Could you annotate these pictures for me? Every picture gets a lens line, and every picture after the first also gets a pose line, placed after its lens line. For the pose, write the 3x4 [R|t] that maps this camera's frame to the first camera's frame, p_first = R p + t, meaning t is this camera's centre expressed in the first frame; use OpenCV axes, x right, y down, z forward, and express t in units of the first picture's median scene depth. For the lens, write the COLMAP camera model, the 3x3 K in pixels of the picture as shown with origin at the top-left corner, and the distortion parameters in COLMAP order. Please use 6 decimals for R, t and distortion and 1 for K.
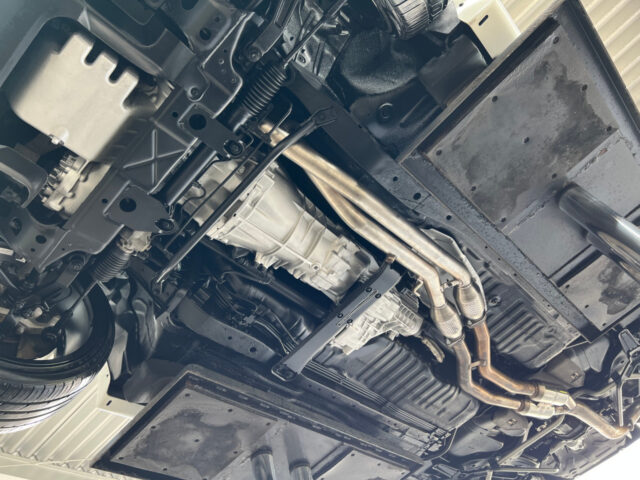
lens RADIAL K [[490.2, 0, 320.0], [0, 490.2, 240.0], [0, 0, 1]] dist [0.008794, -0.004792]
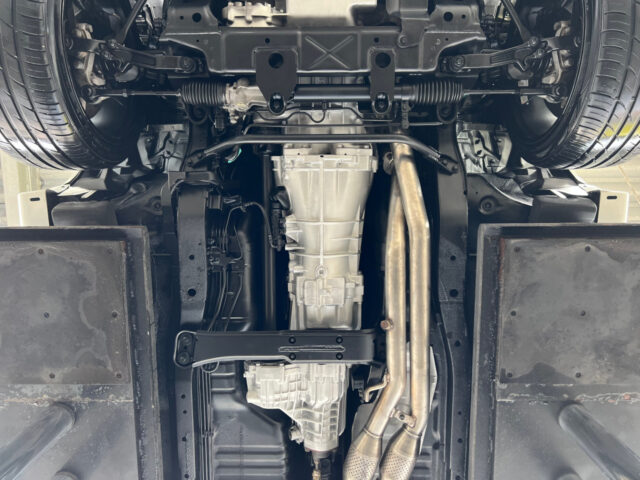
lens RADIAL K [[490.2, 0, 320.0], [0, 490.2, 240.0], [0, 0, 1]] dist [0.008794, -0.004792]
pose [[0.688535, 0.710646, -0.144577, 0.075448], [-0.675106, 0.555293, -0.485677, 0.448076], [-0.264862, 0.432010, 0.862100, 0.178178]]
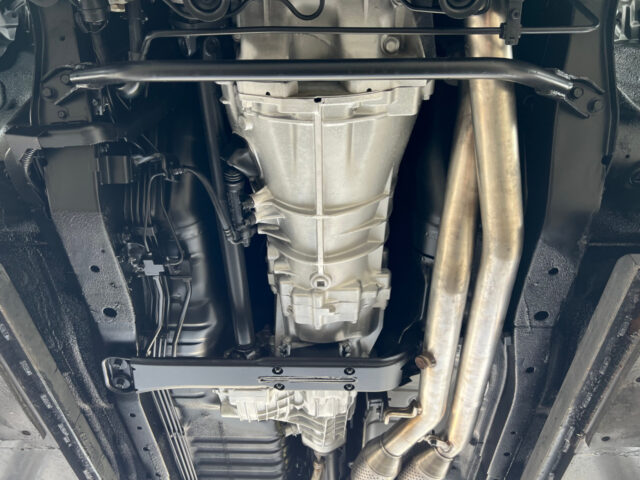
lens RADIAL K [[511.3, 0, 318.4], [0, 511.3, 240.9], [0, 0, 1]] dist [0.003789, -0.004250]
pose [[0.695932, 0.684852, 0.216001, -0.156715], [-0.676176, 0.726228, -0.124010, 0.089210], [-0.241795, -0.059753, 0.968486, 0.438639]]
